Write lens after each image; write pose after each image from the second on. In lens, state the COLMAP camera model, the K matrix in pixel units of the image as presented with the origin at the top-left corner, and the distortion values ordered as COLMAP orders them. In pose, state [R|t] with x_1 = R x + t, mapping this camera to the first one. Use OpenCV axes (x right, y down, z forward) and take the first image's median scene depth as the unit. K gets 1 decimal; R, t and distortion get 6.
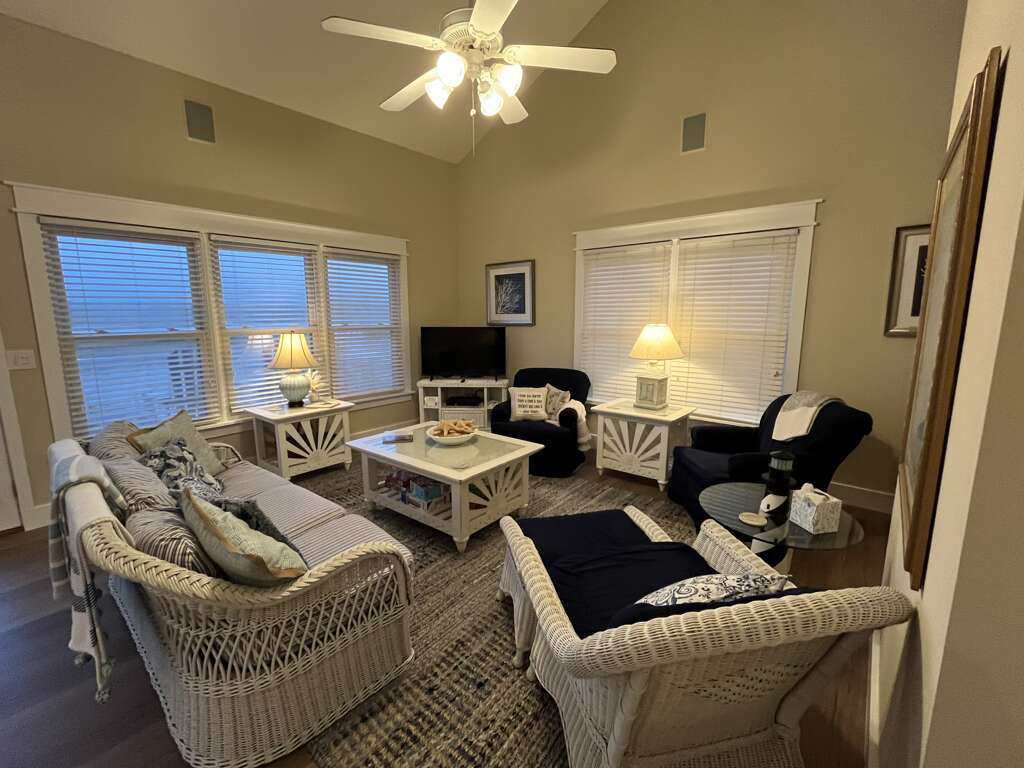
lens RADIAL K [[445.1, 0, 503.6], [0, 445.1, 383.2], [0, 0, 1]] dist [-0.000852, -0.001382]
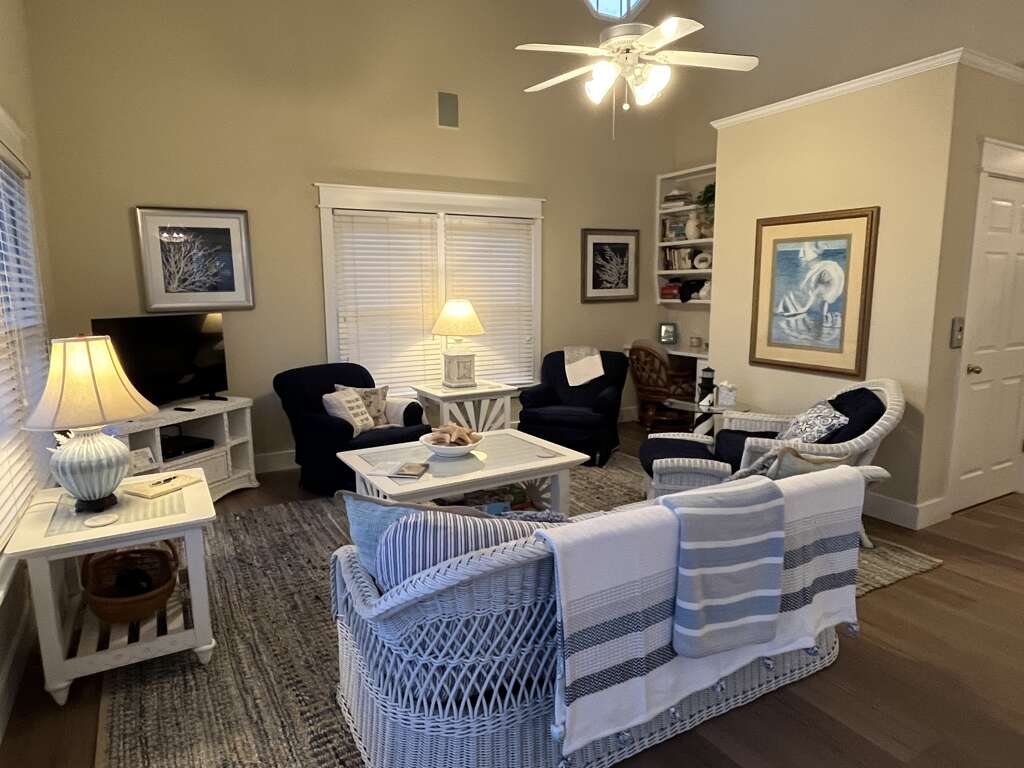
lens RADIAL K [[629.7, 0, 502.1], [0, 629.7, 382.5], [0, 0, 1]] dist [0.000700, -0.001608]
pose [[0.347613, -0.142801, 0.926700, -0.988902], [0.156278, 0.983334, 0.092906, -0.071811], [-0.924523, 0.112528, 0.364136, 0.458594]]
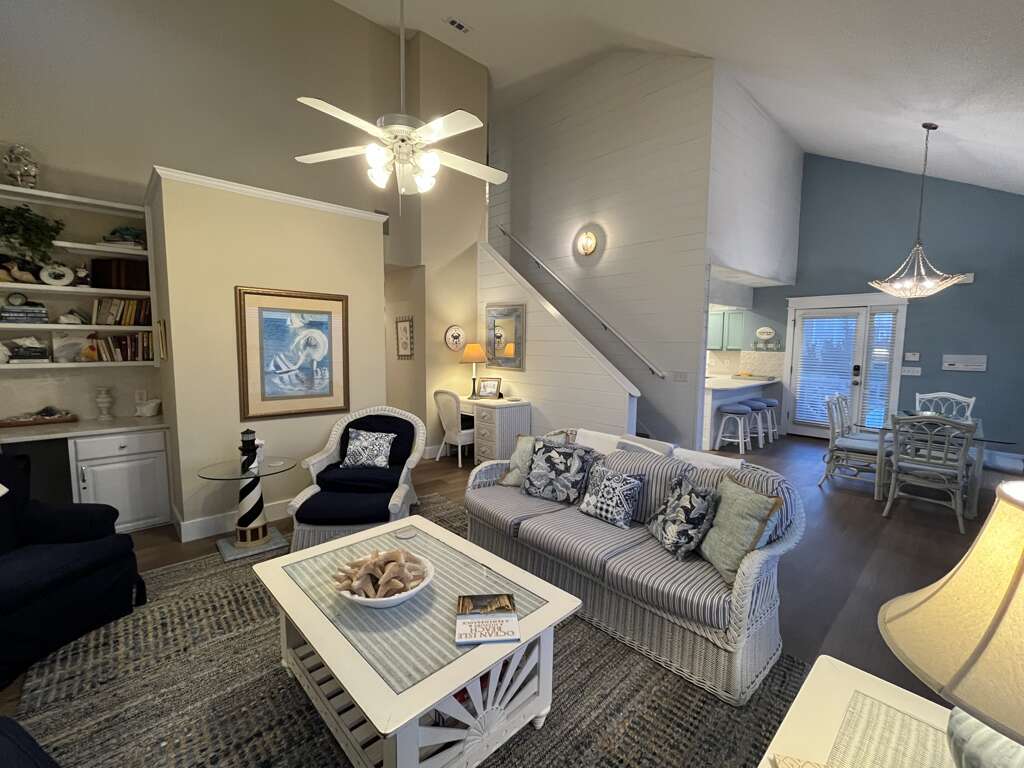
lens RADIAL K [[445.1, 0, 515.2], [0, 445.1, 384.1], [0, 0, 1]] dist [-0.000852, -0.001382]
pose [[-0.993983, -0.020637, 0.107573, -0.294988], [0.007324, 0.967372, 0.253253, -0.229191], [-0.109290, 0.252517, -0.961400, 1.305576]]
